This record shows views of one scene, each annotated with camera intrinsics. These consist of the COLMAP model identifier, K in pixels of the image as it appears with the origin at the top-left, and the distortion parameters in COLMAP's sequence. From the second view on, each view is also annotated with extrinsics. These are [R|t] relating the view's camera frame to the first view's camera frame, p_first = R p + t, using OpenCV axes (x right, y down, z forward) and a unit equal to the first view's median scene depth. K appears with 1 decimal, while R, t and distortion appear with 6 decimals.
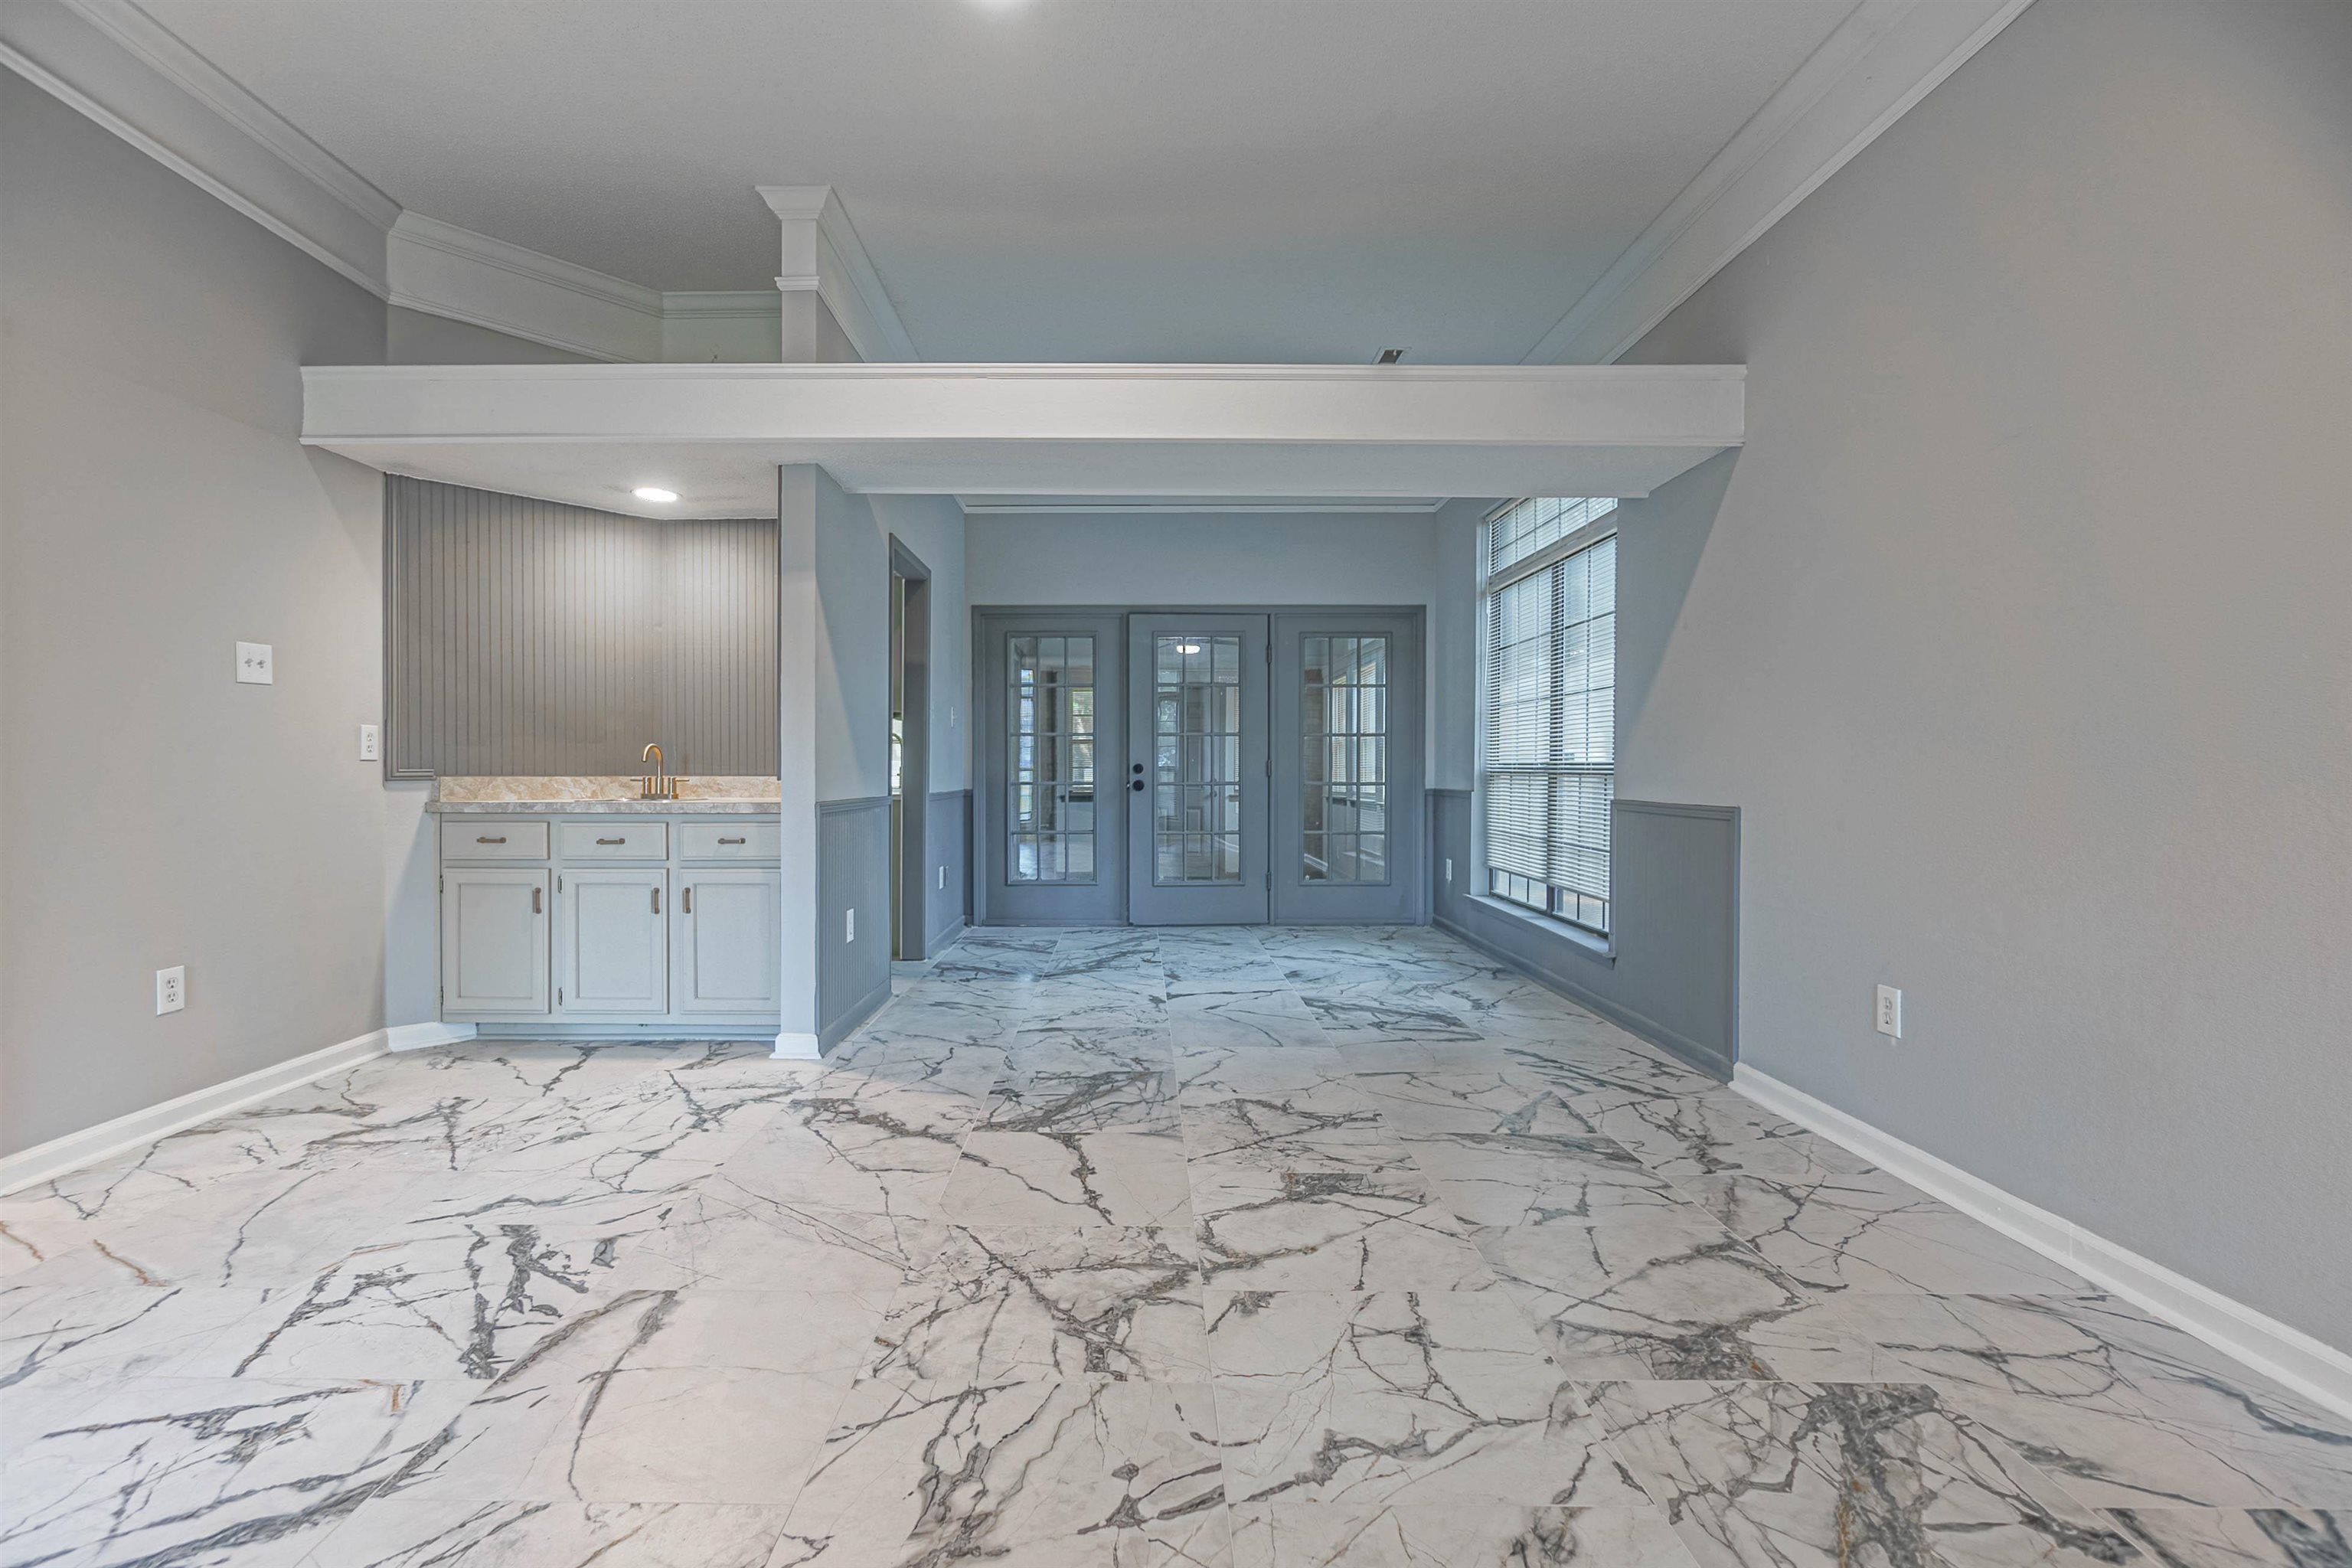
lens RADIAL K [[1054.2, 0, 1104.0], [0, 1054.2, 781.6], [0, 0, 1]] dist [-0.008457, 0.002356]
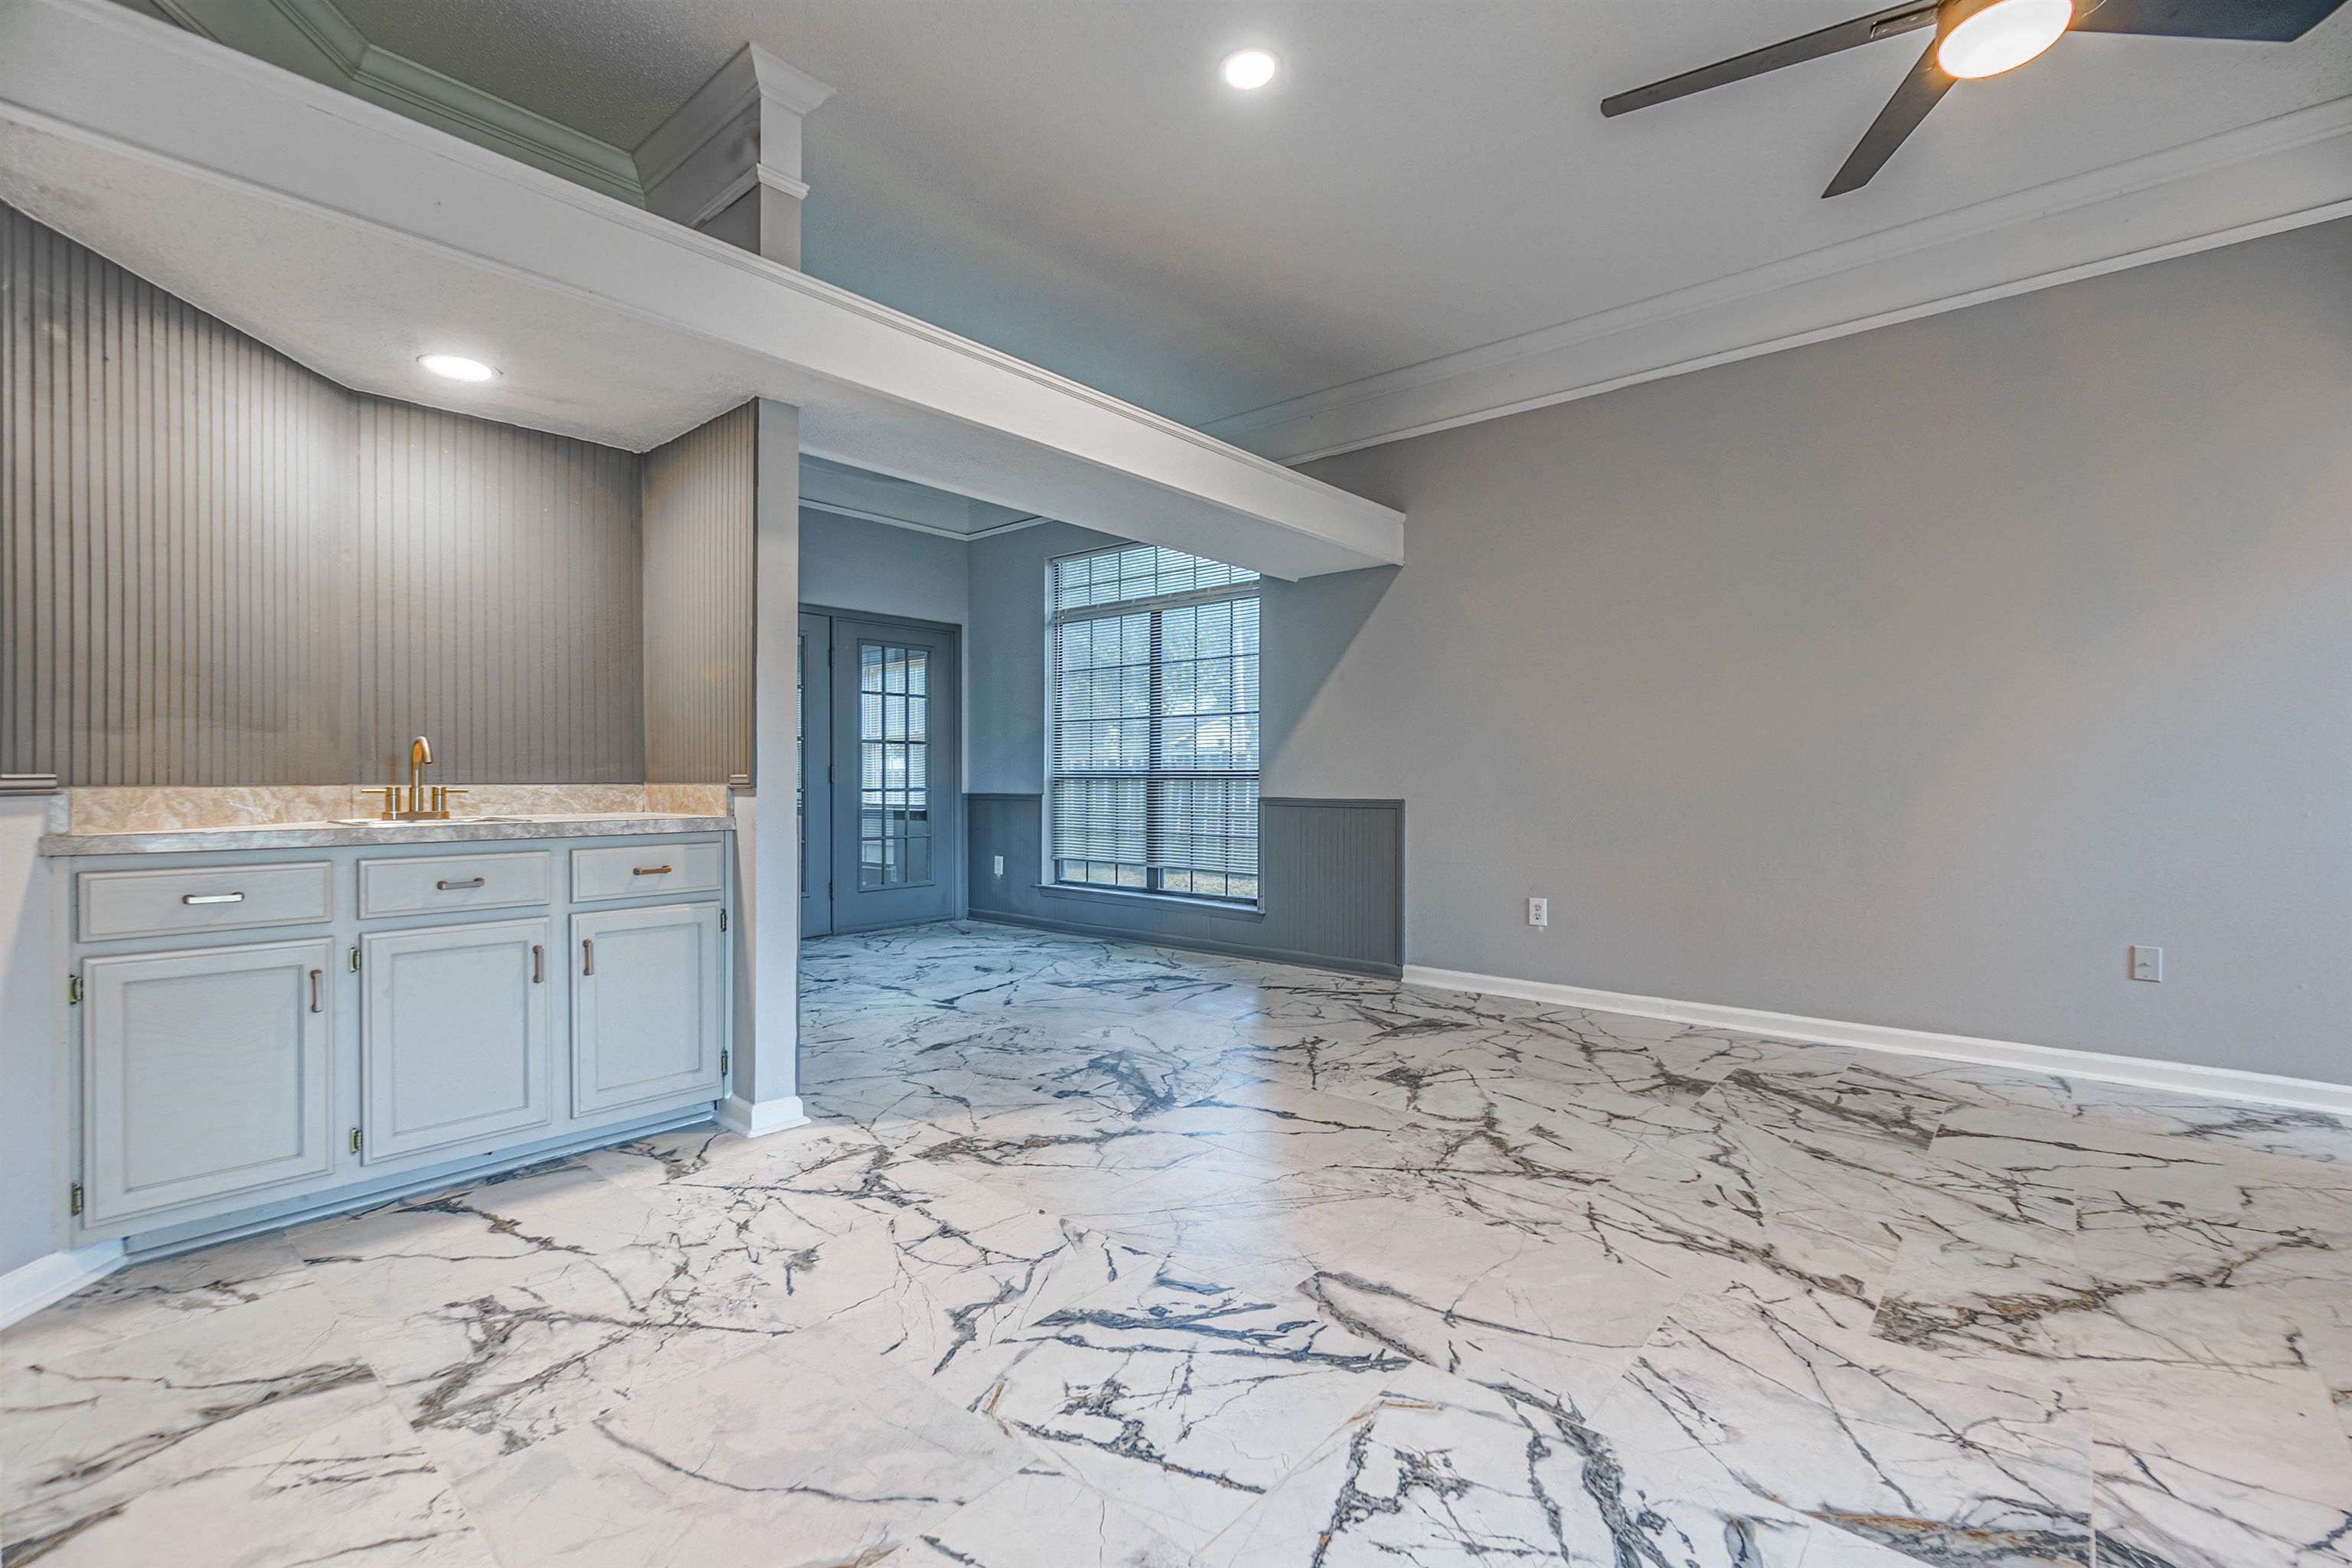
lens RADIAL K [[1054.2, 0, 1183.5], [0, 1054.2, 782.3], [0, 0, 1]] dist [-0.008457, 0.002356]
pose [[0.636955, -0.005183, 0.770884, -1.201354], [0.009679, 0.999952, -0.001275, -0.003030], [-0.770840, 0.008274, 0.636975, 0.399127]]
